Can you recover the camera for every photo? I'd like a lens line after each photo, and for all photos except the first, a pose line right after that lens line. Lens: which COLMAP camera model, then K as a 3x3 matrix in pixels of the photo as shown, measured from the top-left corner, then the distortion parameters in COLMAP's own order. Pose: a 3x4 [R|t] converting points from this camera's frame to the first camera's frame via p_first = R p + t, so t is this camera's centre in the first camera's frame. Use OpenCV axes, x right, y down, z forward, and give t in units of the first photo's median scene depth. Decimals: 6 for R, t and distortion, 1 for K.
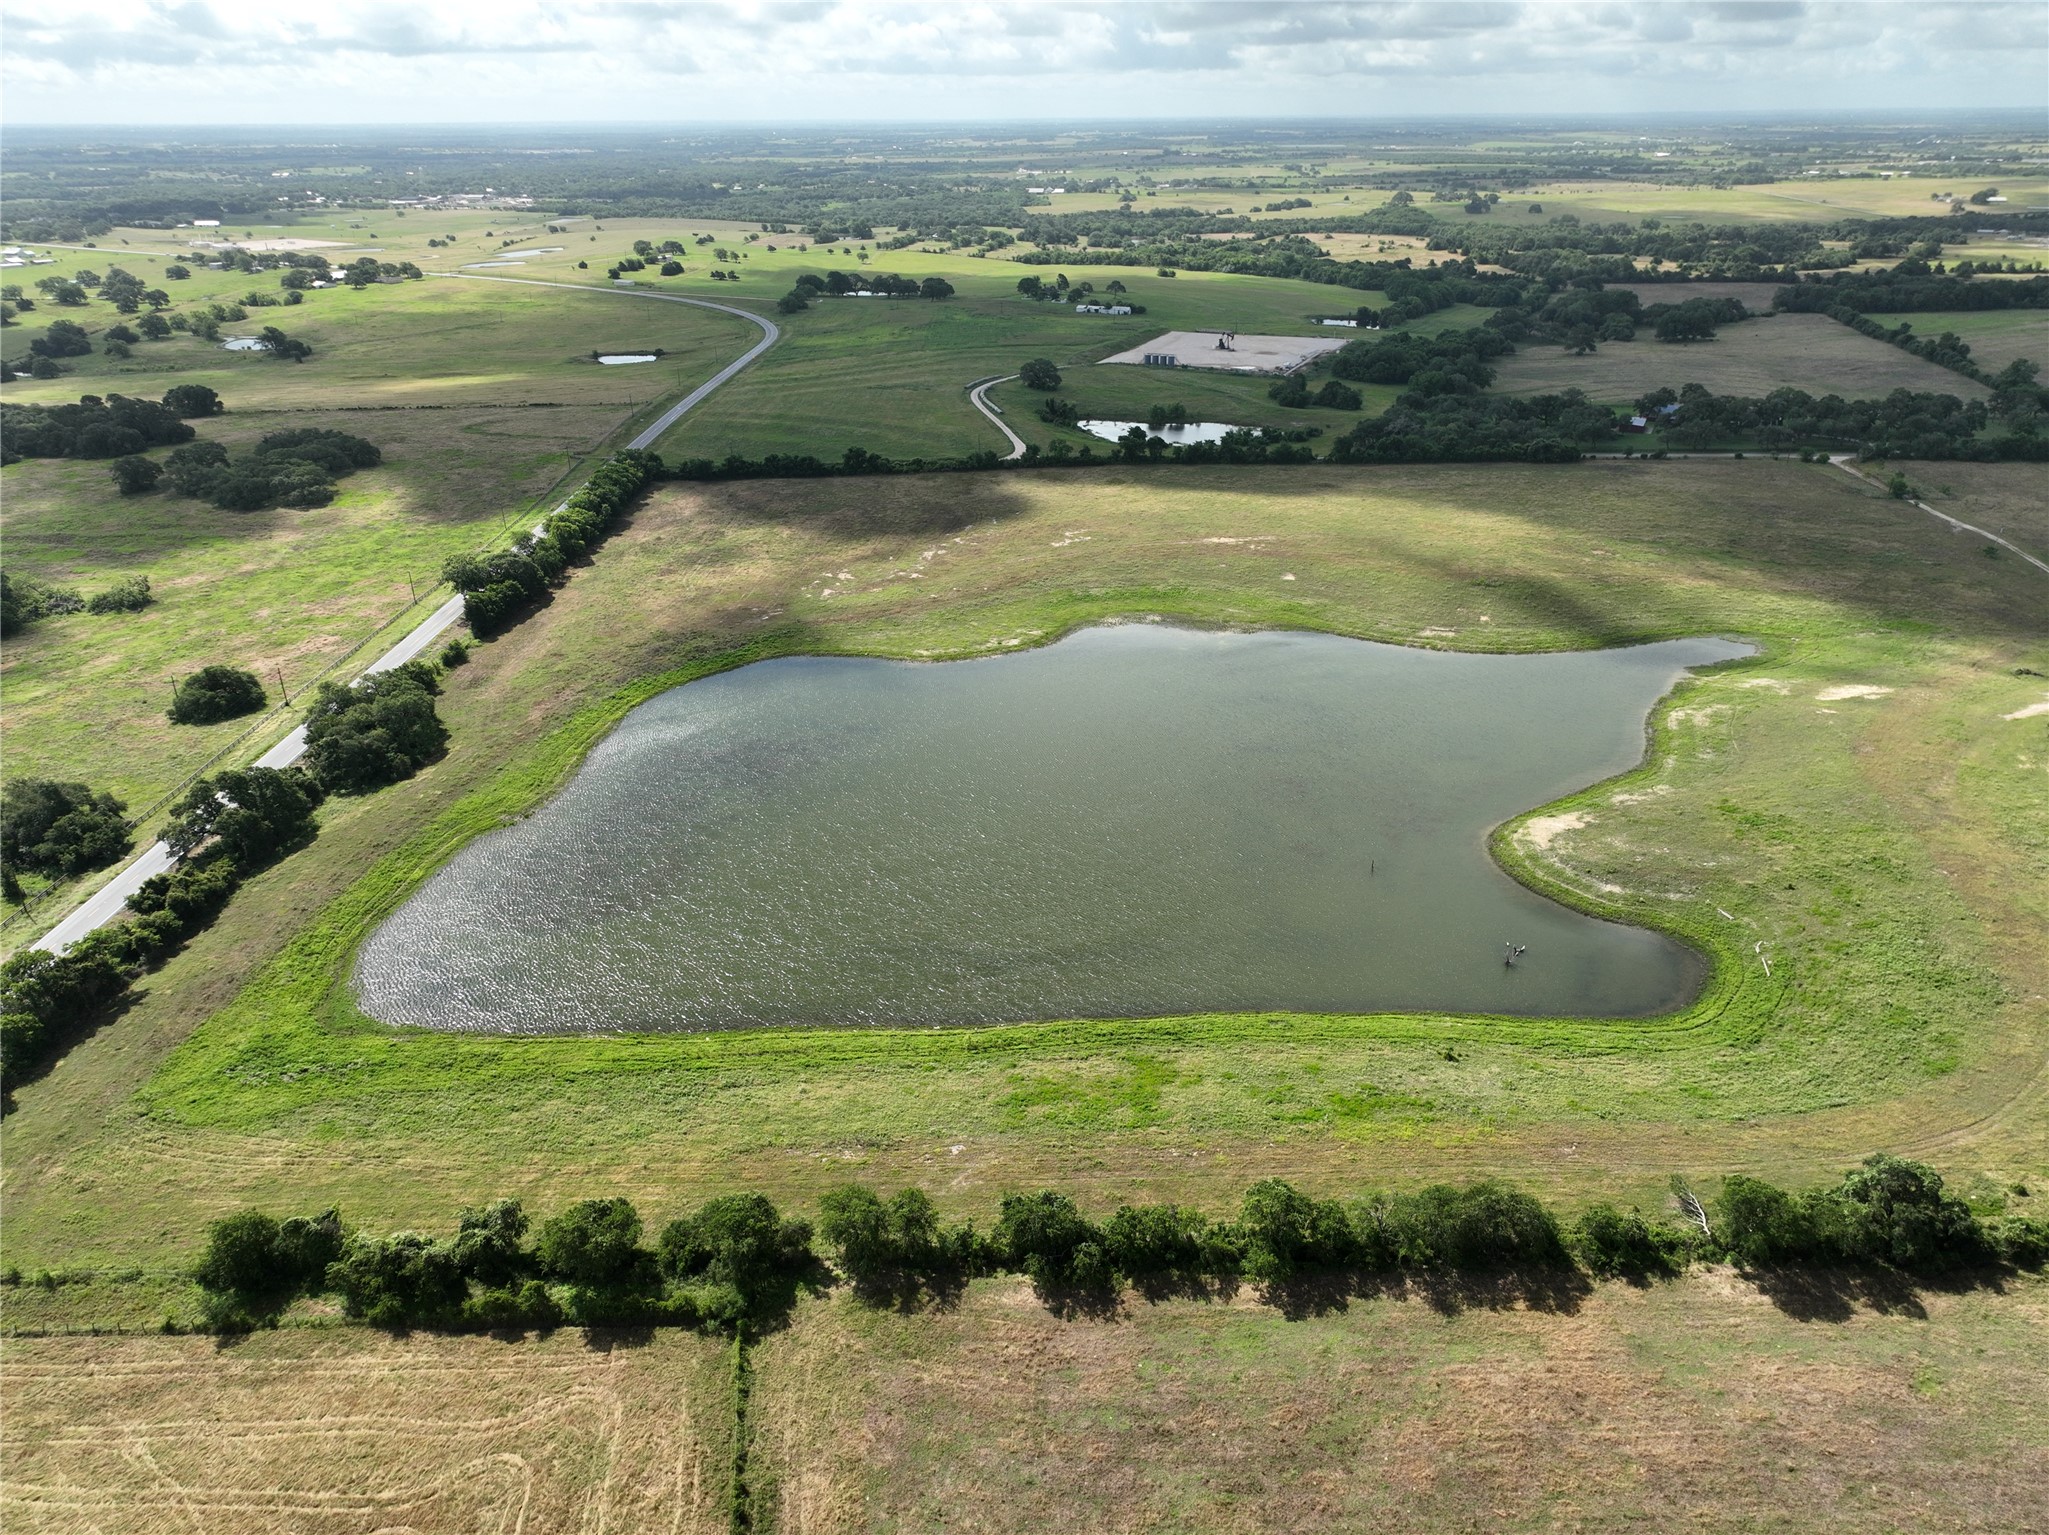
lens RADIAL K [[1442.8, 0, 1023.0], [0, 1442.8, 771.4], [0, 0, 1]] dist [0.007314, 0.009474]
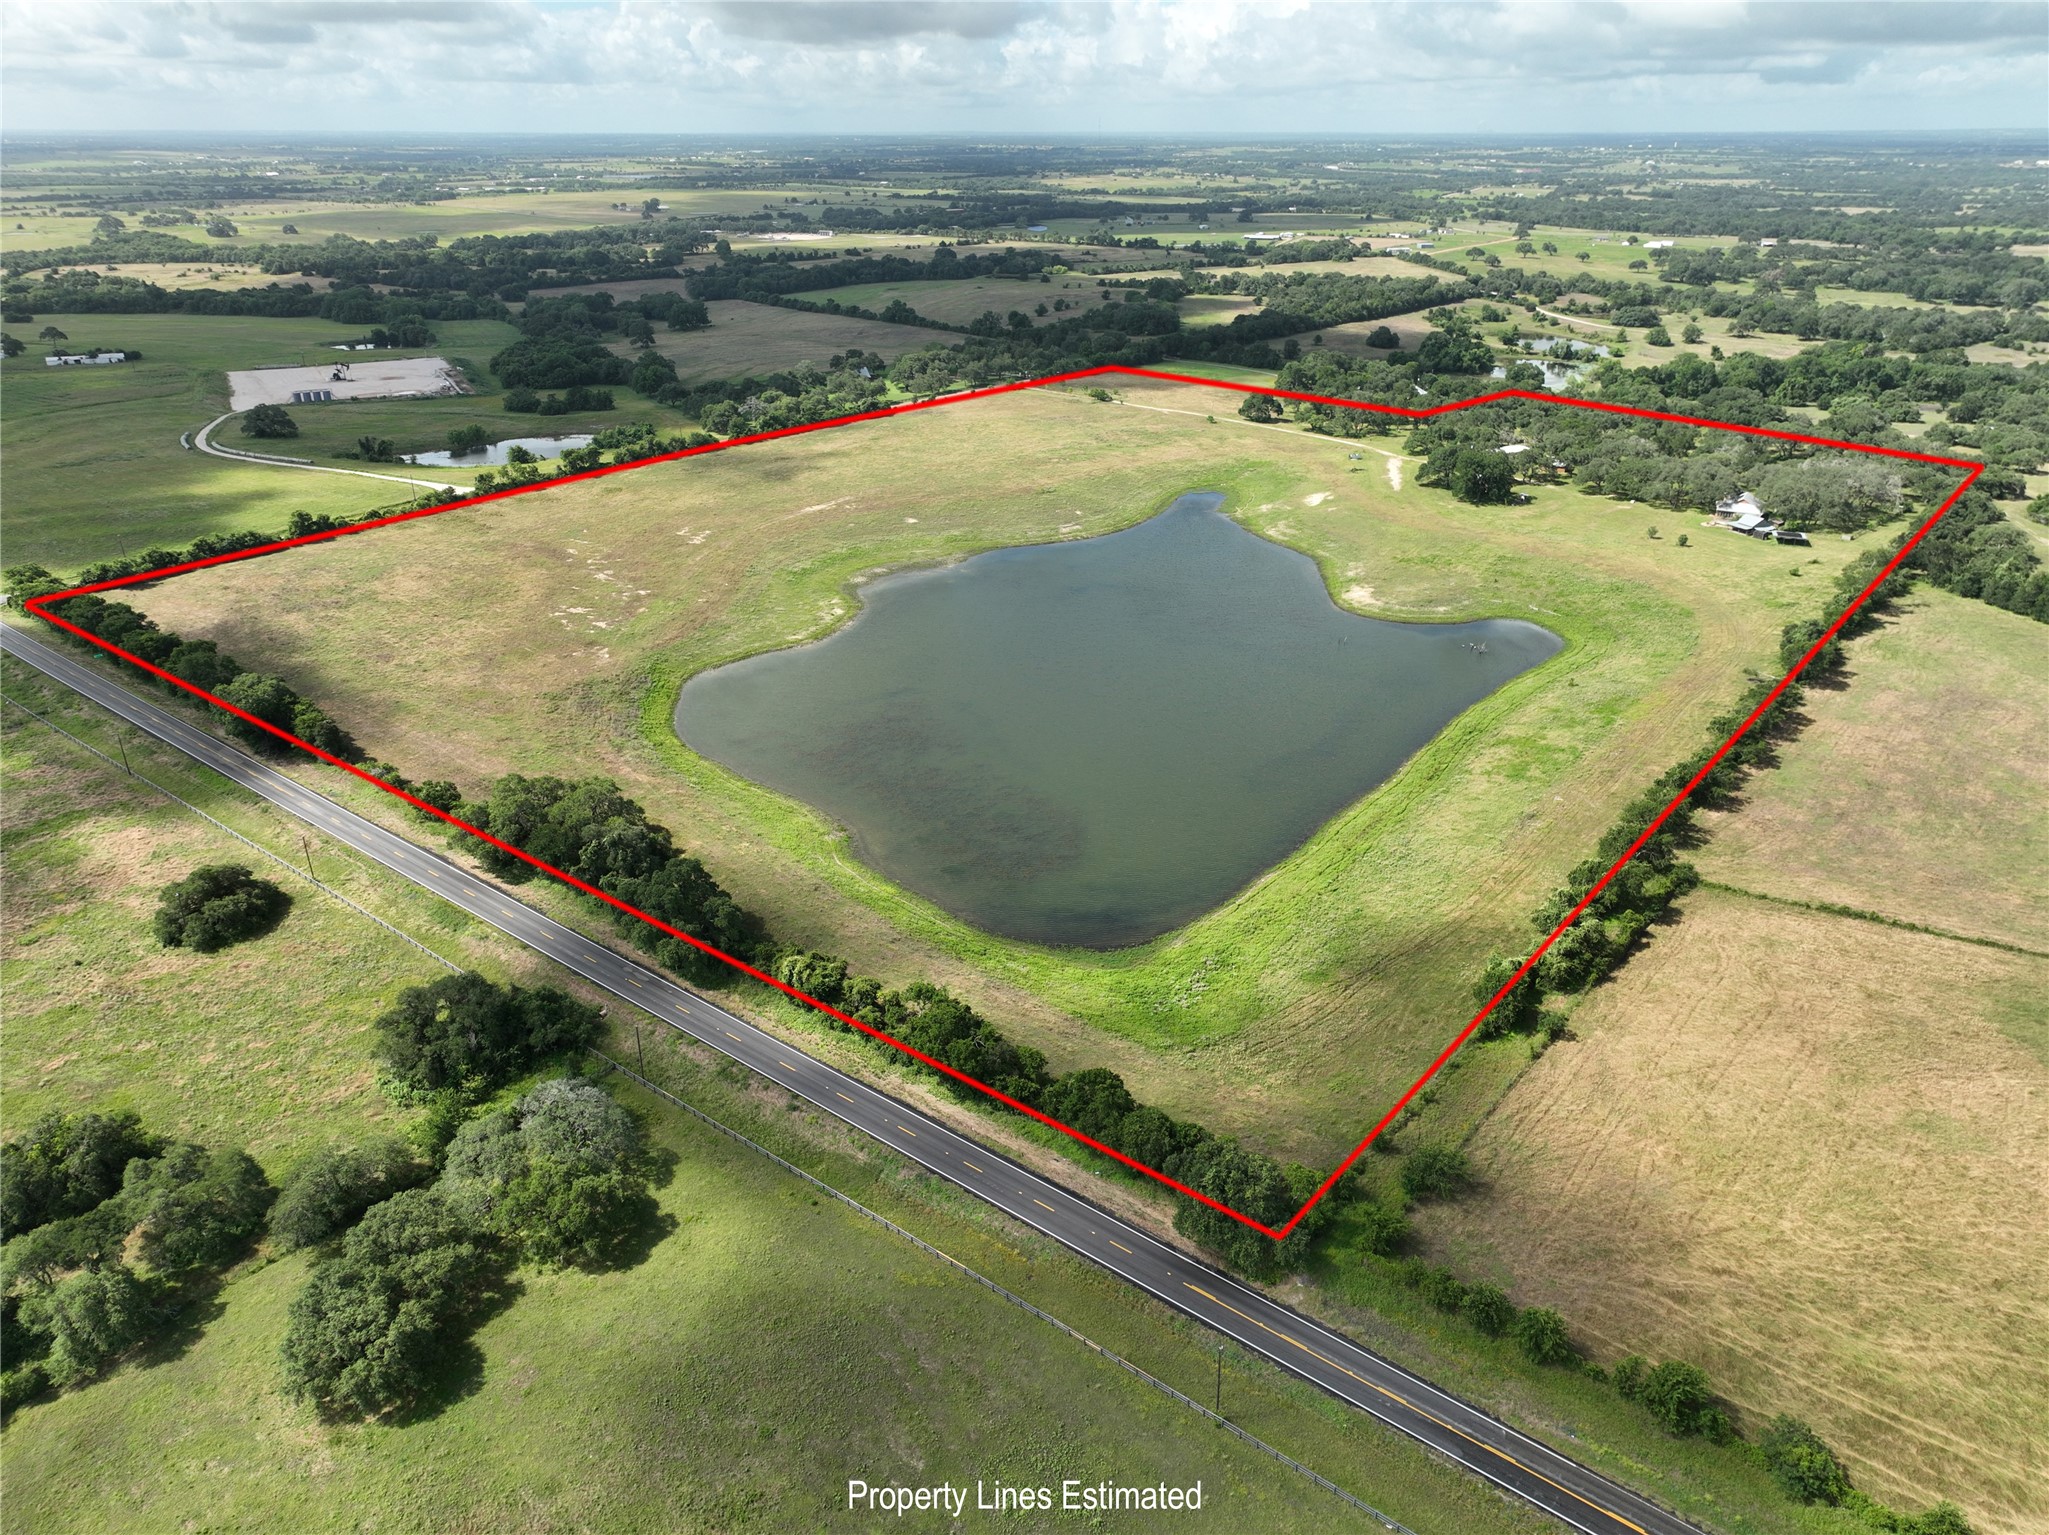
lens RADIAL K [[1442.8, 0, 1021.2], [0, 1442.8, 764.9], [0, 0, 1]] dist [0.007314, 0.009474]
pose [[0.626524, -0.311488, 0.714453, -1.714591], [0.322427, 0.938136, 0.126264, -0.173249], [-0.709584, 0.151251, 0.688196, 0.393217]]
